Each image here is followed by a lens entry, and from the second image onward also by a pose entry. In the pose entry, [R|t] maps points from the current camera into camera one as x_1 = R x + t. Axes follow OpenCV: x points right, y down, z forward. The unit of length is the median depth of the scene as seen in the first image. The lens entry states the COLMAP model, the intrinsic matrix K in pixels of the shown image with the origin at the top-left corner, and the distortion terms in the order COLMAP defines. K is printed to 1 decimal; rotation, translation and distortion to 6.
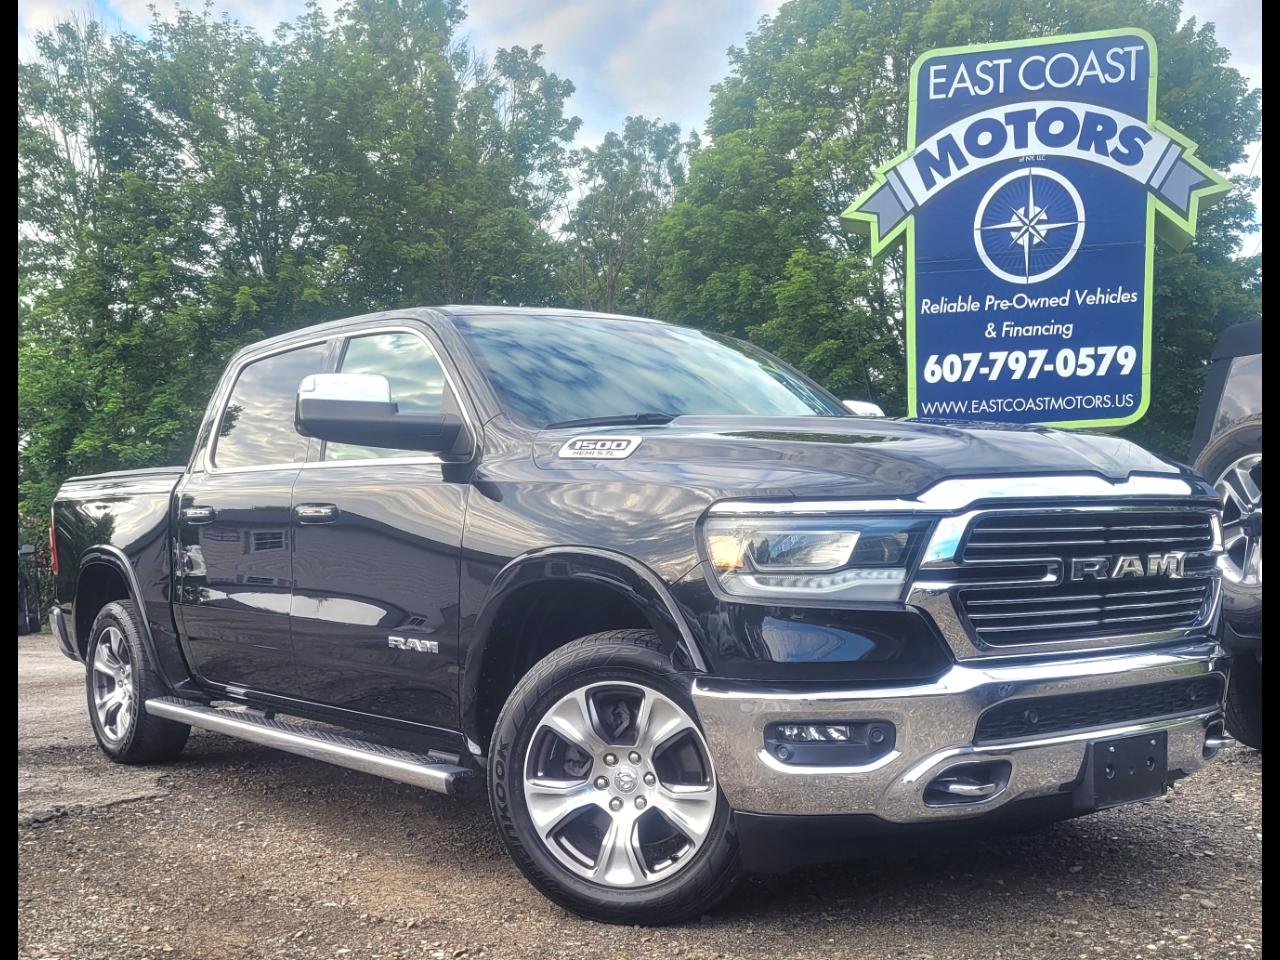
lens RADIAL K [[1712.6, 0, 547.2], [0, 1712.6, 660.5], [0, 0, 1]] dist [0.034191, 0.020707]
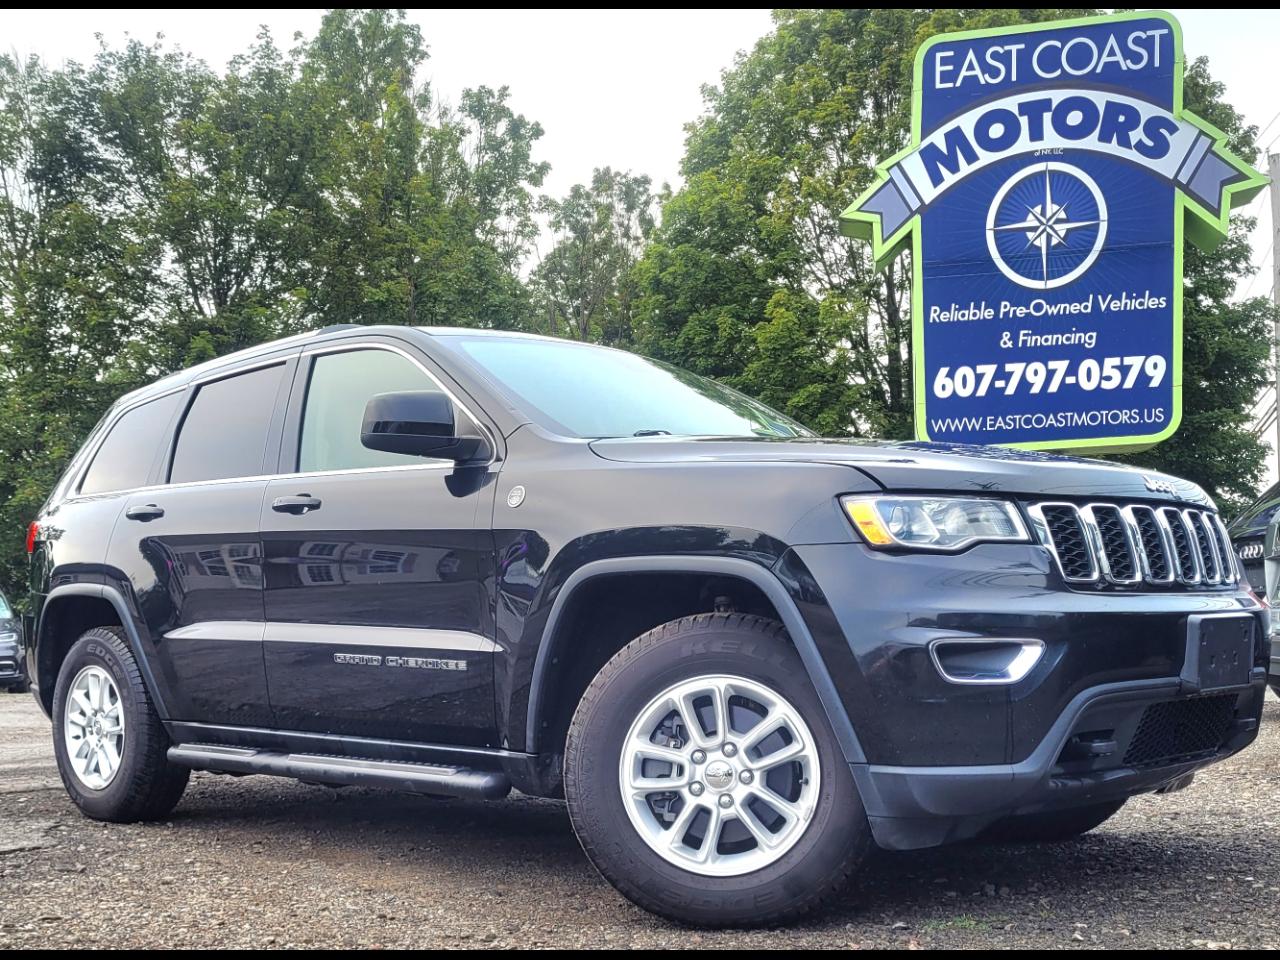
lens RADIAL K [[1686.0, 0, 571.0], [0, 1686.0, 685.3], [0, 0, 1]] dist [0.027676, 0.019923]
pose [[0.999423, -0.007062, 0.033222, -0.003214], [0.008270, 0.999304, -0.036374, 0.021326], [-0.032942, 0.036628, 0.998786, 0.121083]]
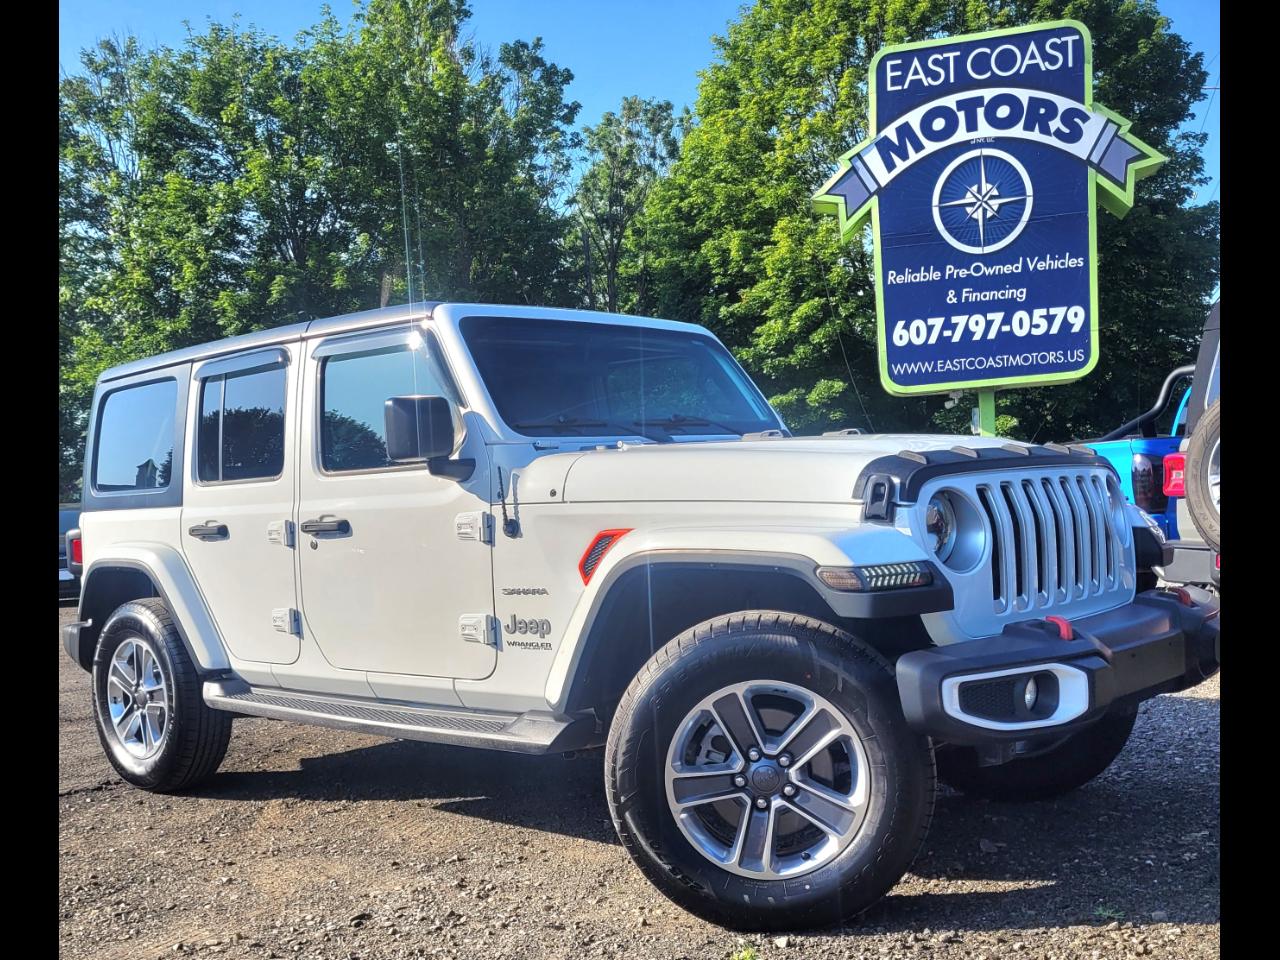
lens RADIAL K [[1619.7, 0, 546.4], [0, 1619.7, 576.4], [0, 0, 1]] dist [0.020271, 0.051706]
pose [[0.999062, -0.038948, -0.018931, 0.011098], [0.038776, 0.999204, -0.009414, -0.013233], [0.019283, 0.008671, 0.999776, -0.044357]]
